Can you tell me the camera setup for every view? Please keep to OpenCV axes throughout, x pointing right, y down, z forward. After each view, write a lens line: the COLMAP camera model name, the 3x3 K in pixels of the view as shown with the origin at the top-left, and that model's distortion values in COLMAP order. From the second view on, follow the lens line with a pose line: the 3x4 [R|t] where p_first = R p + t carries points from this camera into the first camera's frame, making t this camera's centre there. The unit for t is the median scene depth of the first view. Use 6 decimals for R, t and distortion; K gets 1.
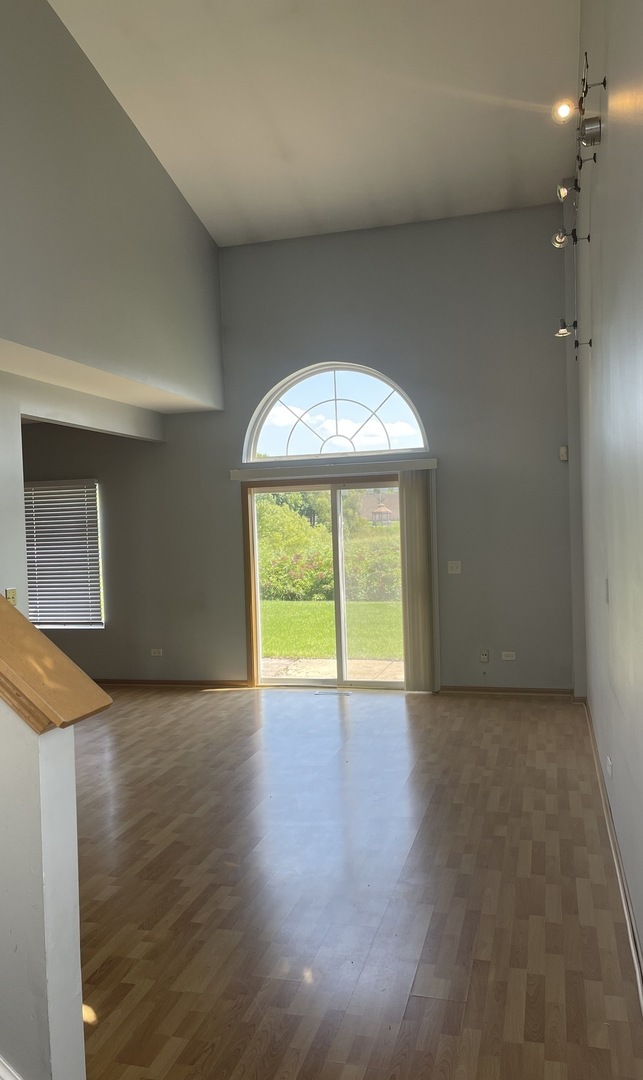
lens RADIAL K [[816.6, 0, 321.5], [0, 816.6, 540.0], [0, 0, 1]] dist [0.002634, -0.053629]
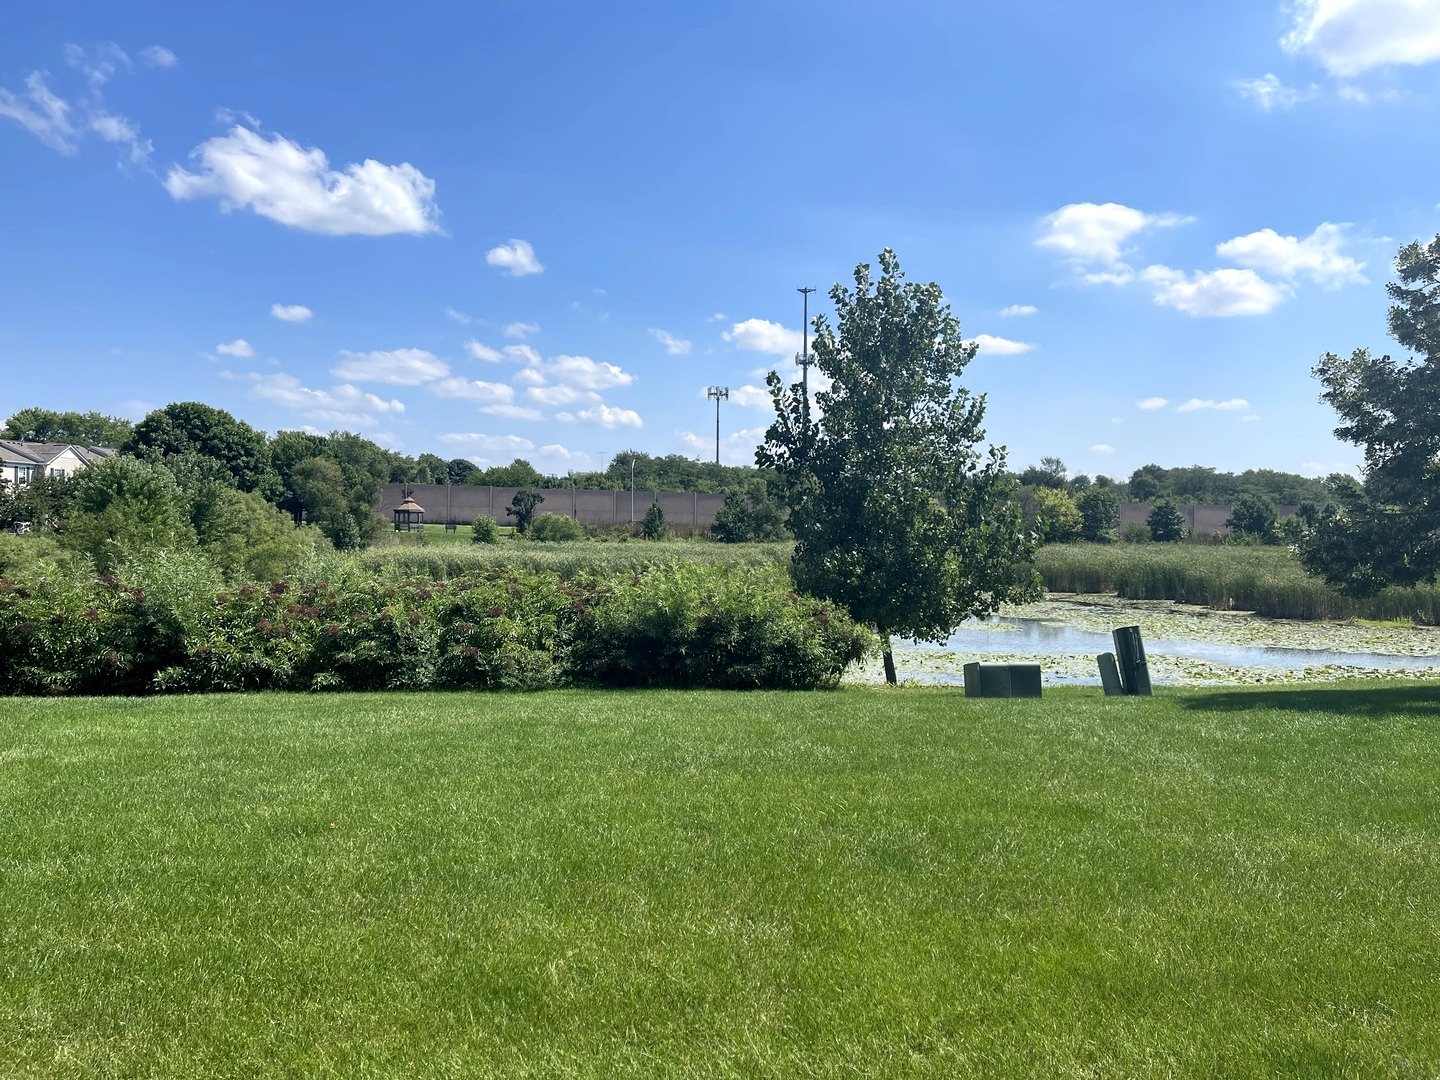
lens RADIAL K [[1097.8, 0, 724.7], [0, 1097.8, 520.8], [0, 0, 1]] dist [0.073073, -0.090222]
pose [[0.935618, 0.042355, 0.350463, -0.014957], [-0.031648, 0.998842, -0.036225, -0.002958], [-0.351592, 0.022801, 0.935876, 0.314109]]
